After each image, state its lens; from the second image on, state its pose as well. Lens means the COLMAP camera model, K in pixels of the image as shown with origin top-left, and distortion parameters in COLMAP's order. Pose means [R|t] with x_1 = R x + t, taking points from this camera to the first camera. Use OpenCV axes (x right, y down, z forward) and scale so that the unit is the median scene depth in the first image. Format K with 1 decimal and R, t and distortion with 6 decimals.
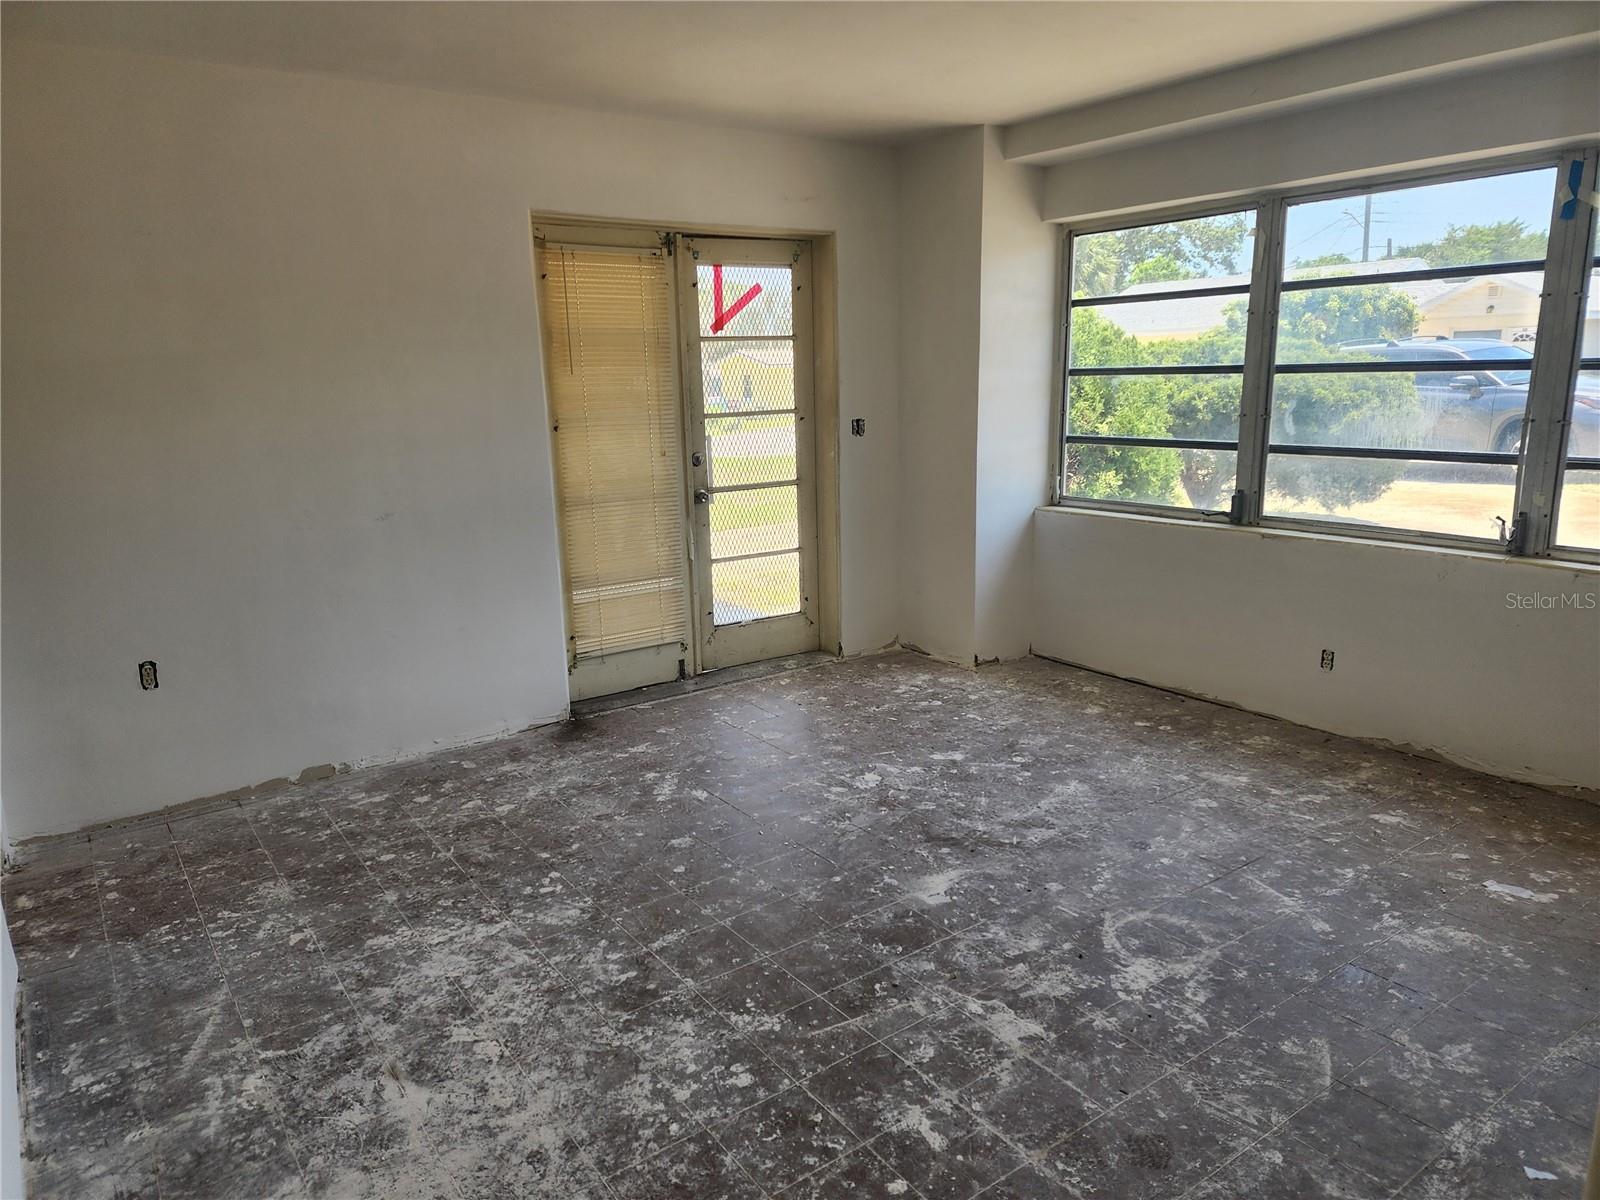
lens RADIAL K [[1051.2, 0, 799.2], [0, 1051.2, 588.5], [0, 0, 1]] dist [0.093461, -0.081998]
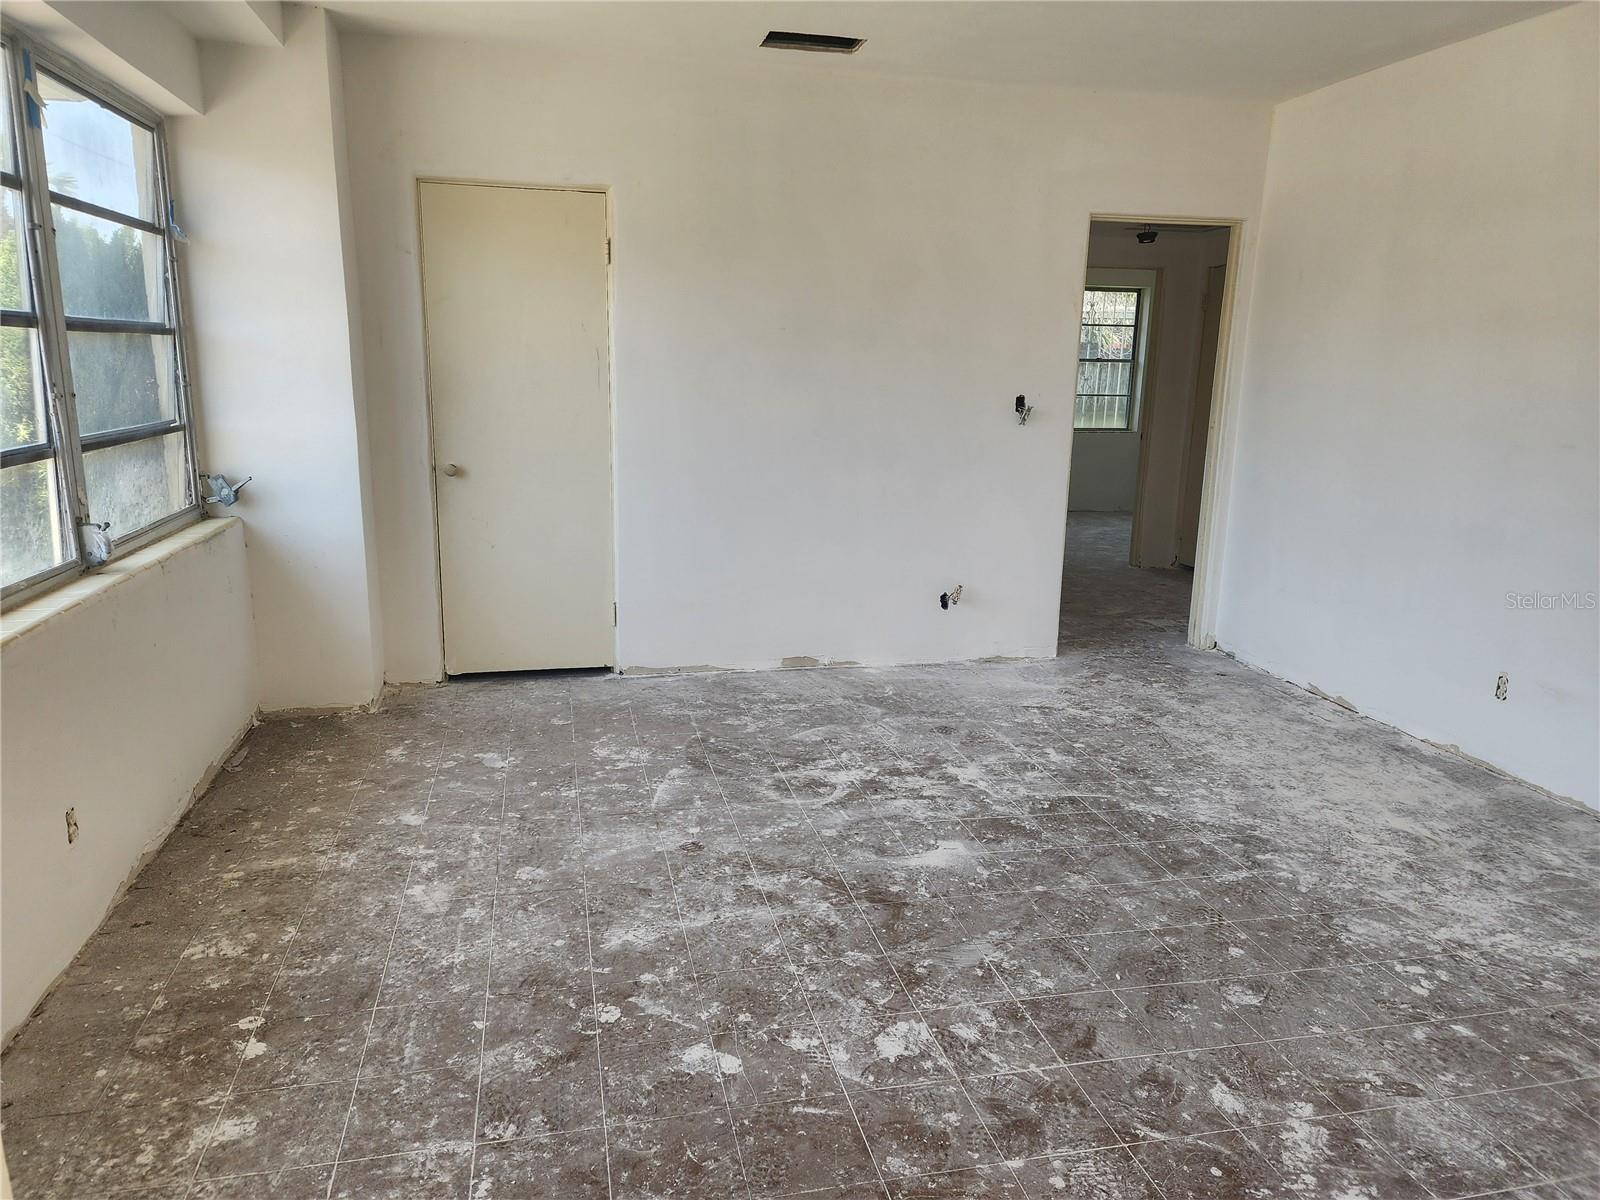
lens RADIAL K [[1087.4, 0, 768.3], [0, 1087.4, 598.3], [0, 0, 1]] dist [0.089548, -0.082258]
pose [[-0.915472, -0.075557, 0.395225, -0.105402], [0.087603, 0.921227, 0.379034, -0.331162], [-0.392731, 0.381618, -0.836738, 1.805855]]
